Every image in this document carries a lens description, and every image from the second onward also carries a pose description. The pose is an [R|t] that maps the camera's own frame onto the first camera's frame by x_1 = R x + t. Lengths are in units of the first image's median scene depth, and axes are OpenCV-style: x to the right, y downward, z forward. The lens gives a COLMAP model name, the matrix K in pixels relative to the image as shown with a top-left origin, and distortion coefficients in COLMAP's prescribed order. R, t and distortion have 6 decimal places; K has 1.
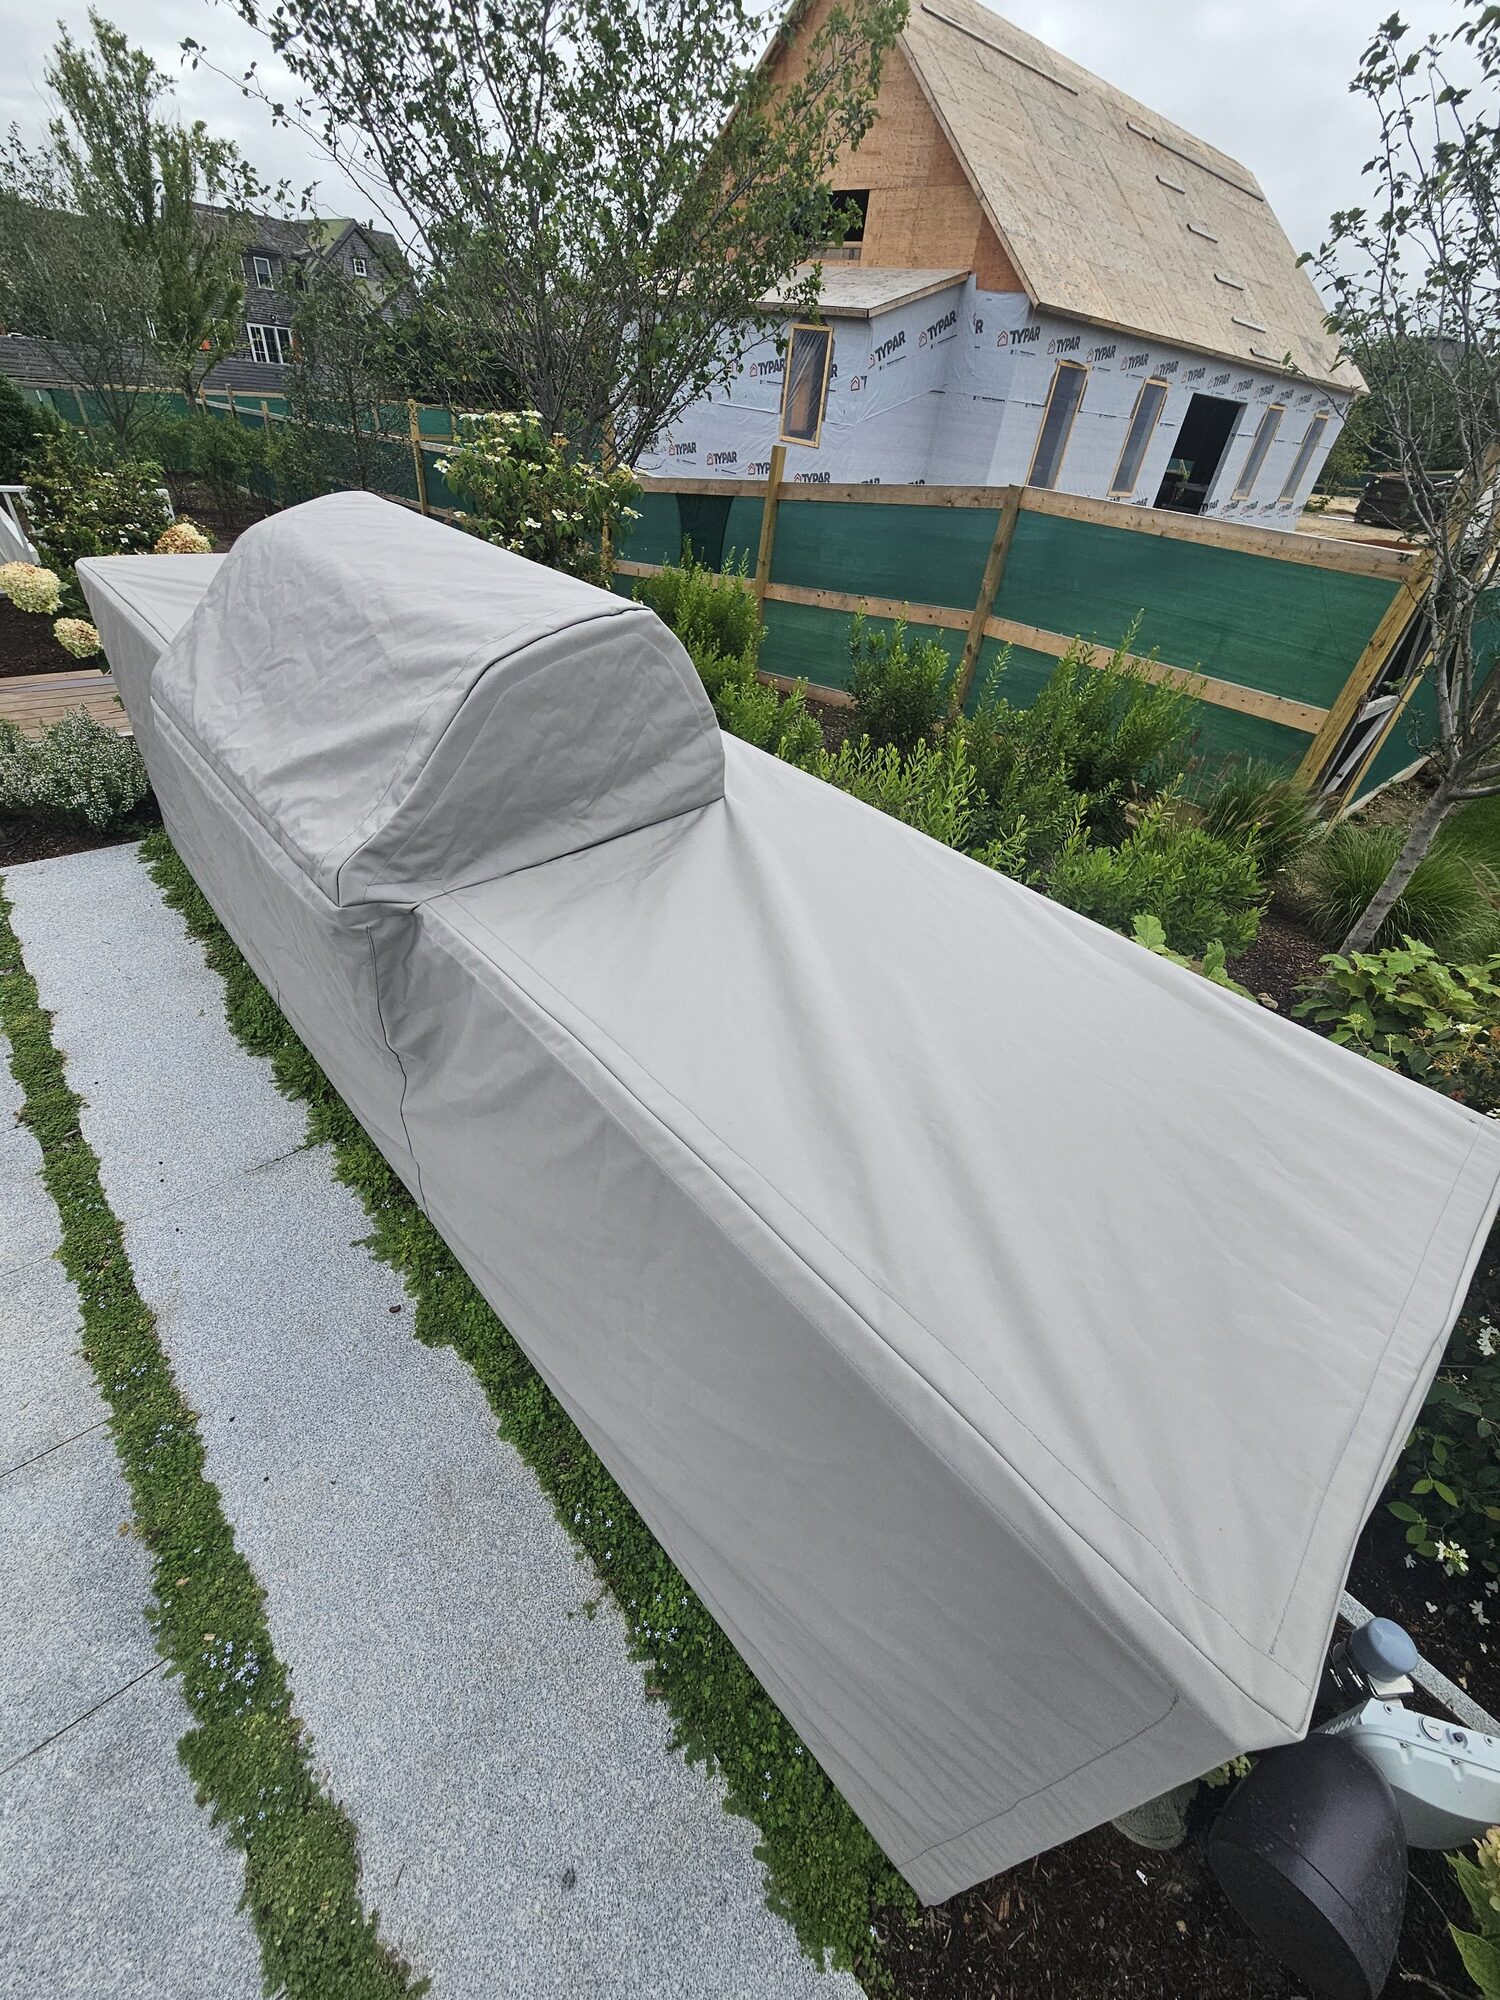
lens RADIAL K [[822.1, 0, 753.2], [0, 822.1, 993.5], [0, 0, 1]] dist [-0.007706, 0.004712]
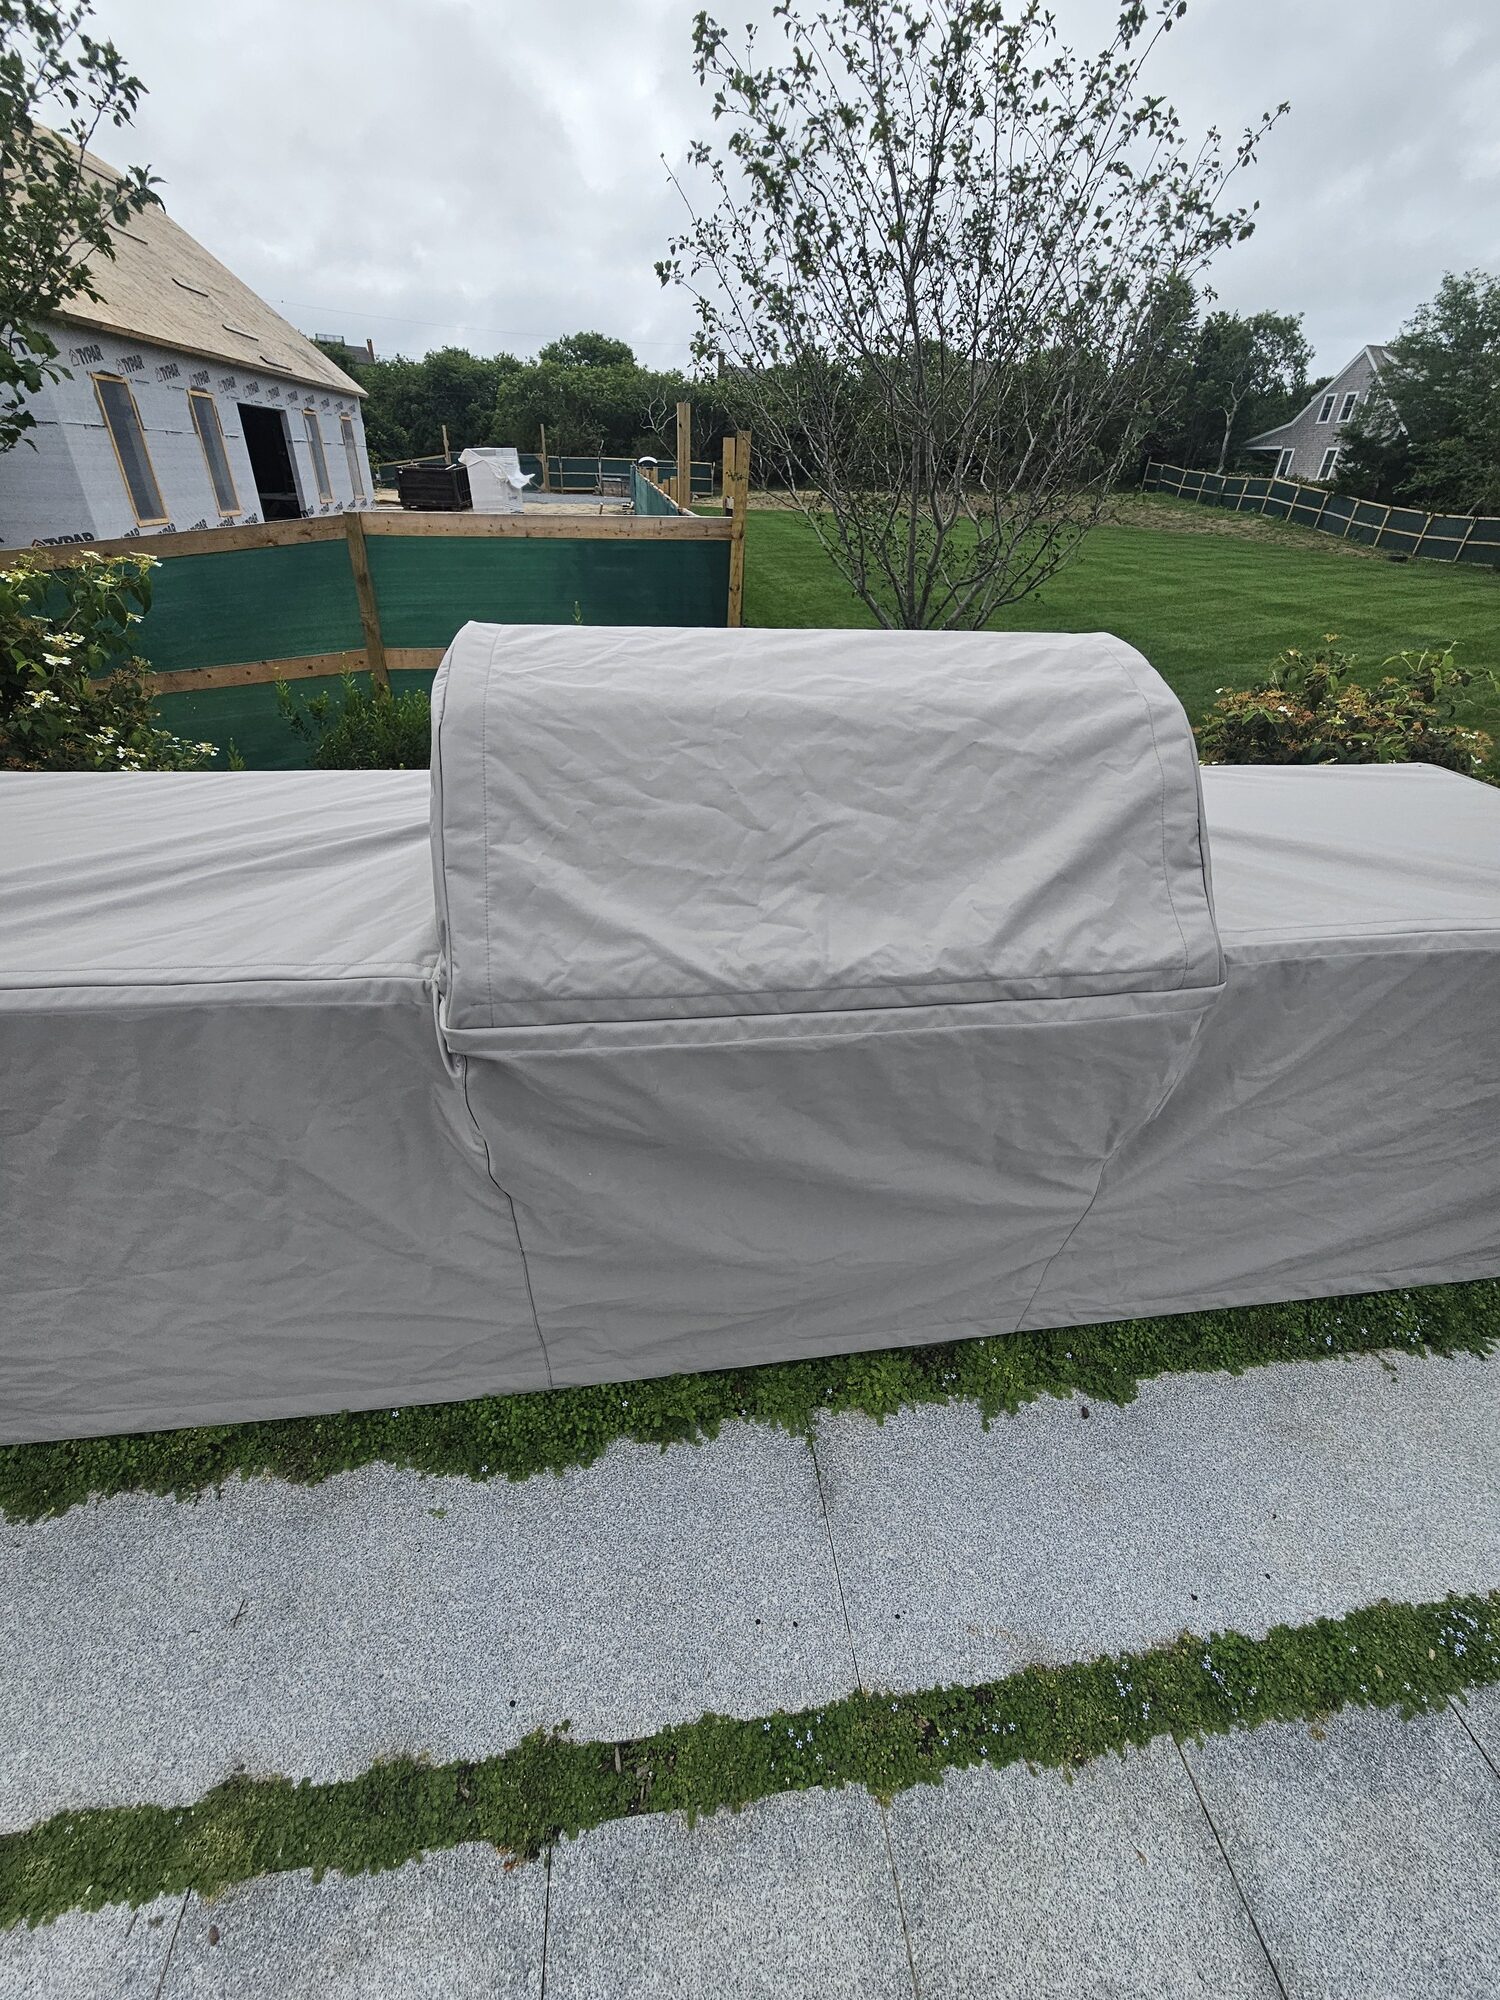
lens RADIAL K [[819.5, 0, 754.1], [0, 819.5, 992.0], [0, 0, 1]] dist [-0.001513, -0.000080]
pose [[0.559515, -0.514057, 0.650145, -0.286946], [0.516264, 0.829820, 0.211825, -0.116459], [-0.648394, 0.217127, 0.729686, 0.129552]]
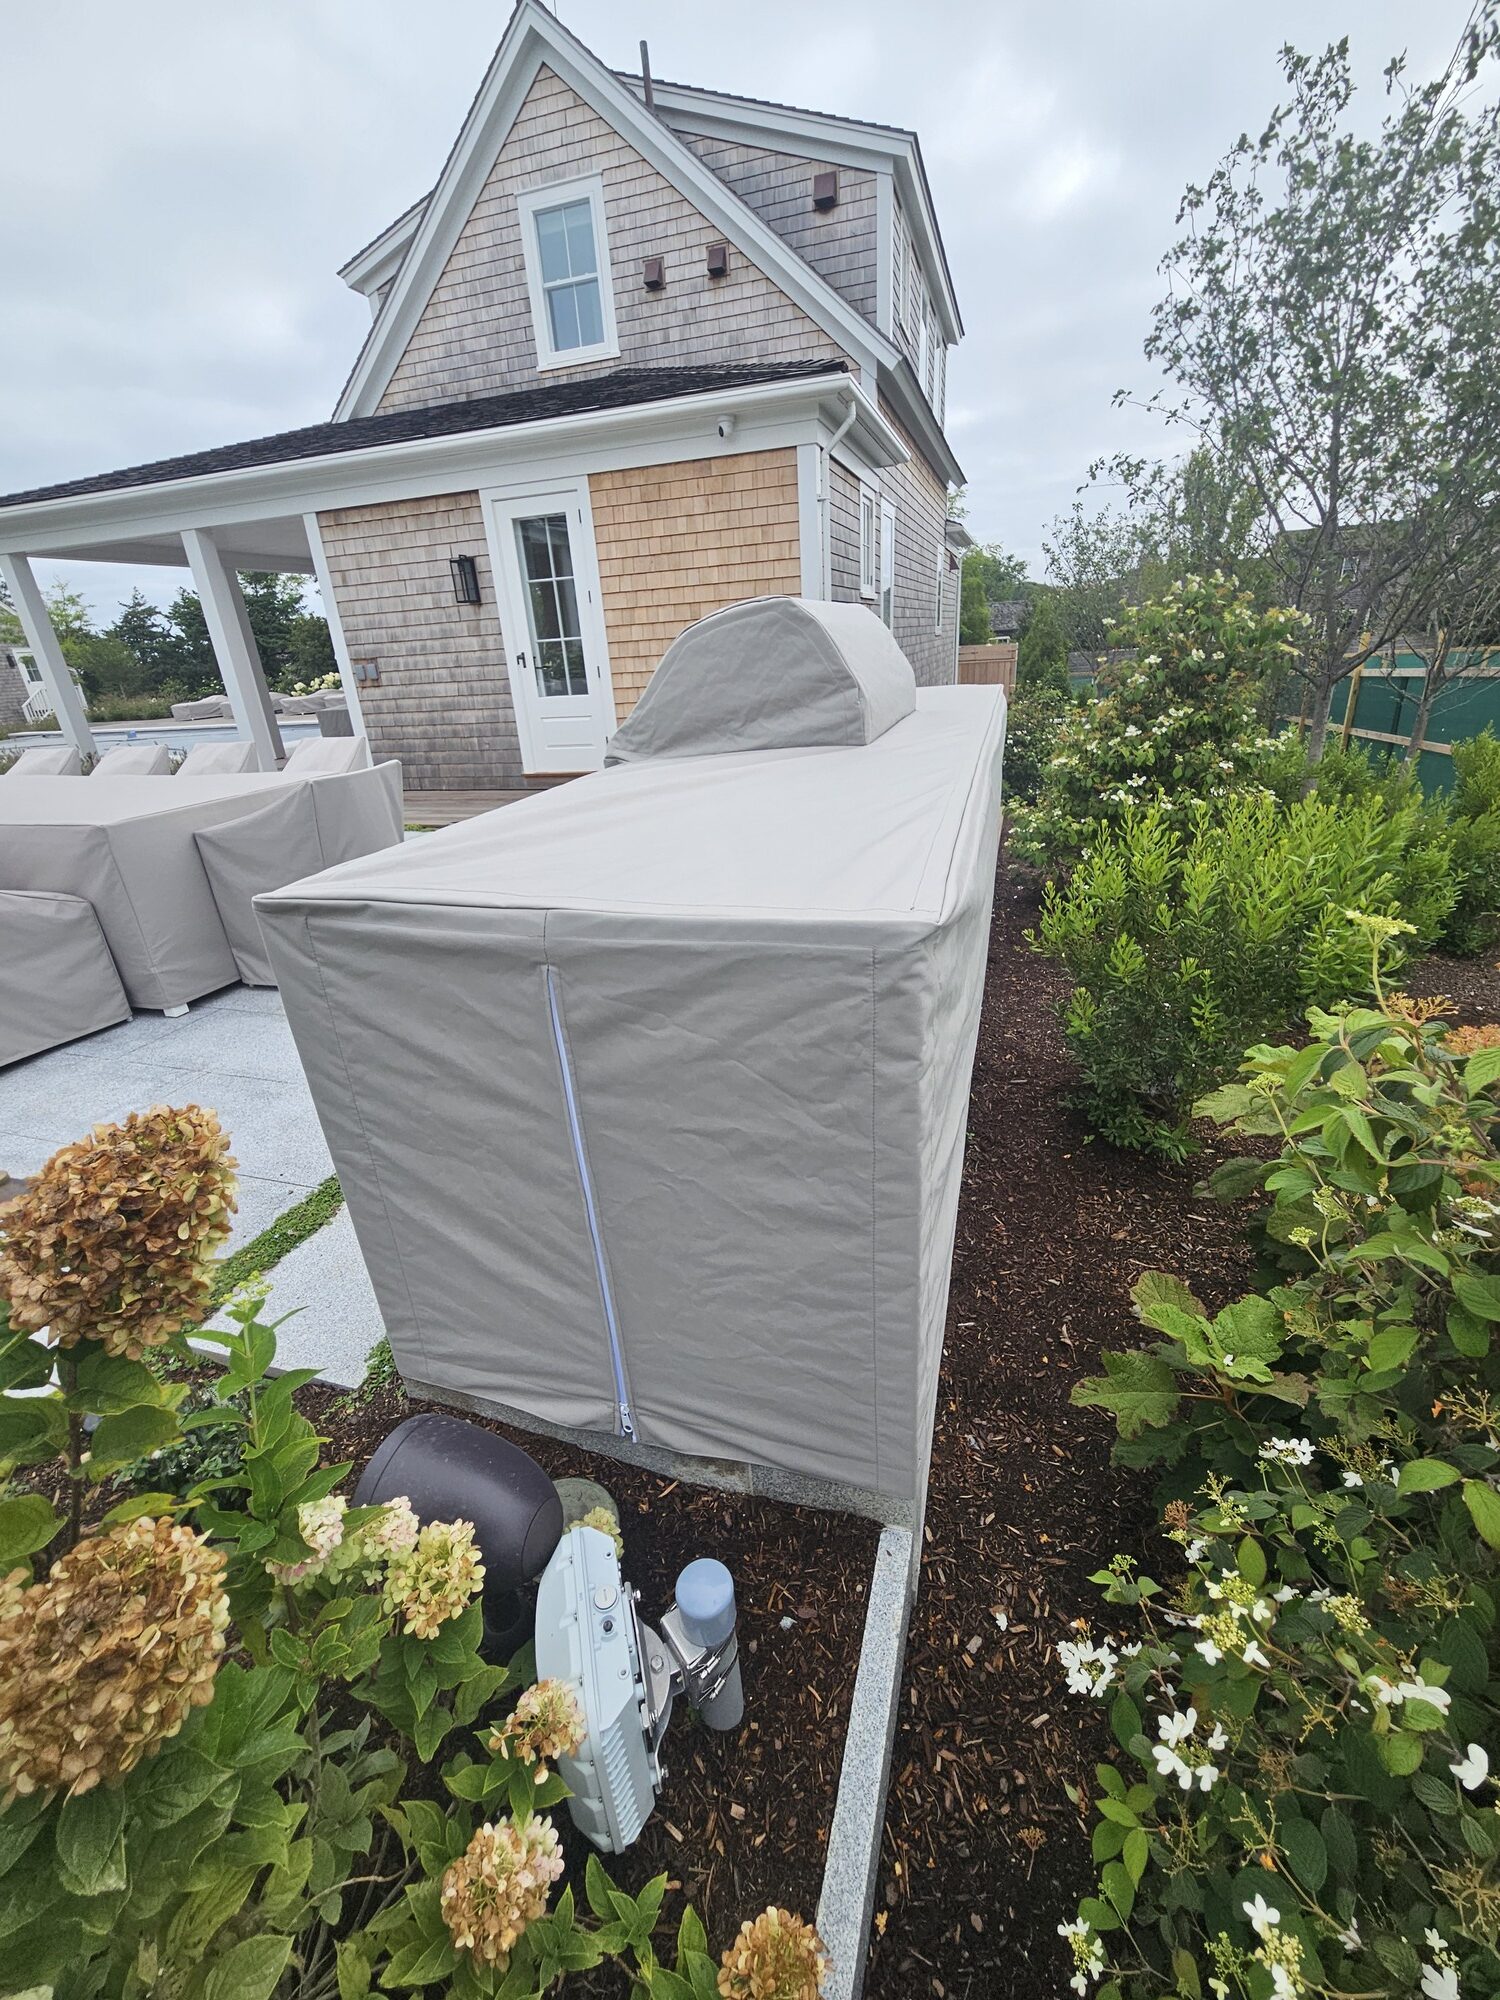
lens RADIAL K [[819.5, 0, 754.1], [0, 819.5, 992.0], [0, 0, 1]] dist [-0.001513, -0.000080]
pose [[0.499106, 0.216330, -0.839103, 0.274750], [-0.425260, 0.904858, -0.019666, 0.054471], [0.755015, 0.366652, 0.543617, 0.084296]]
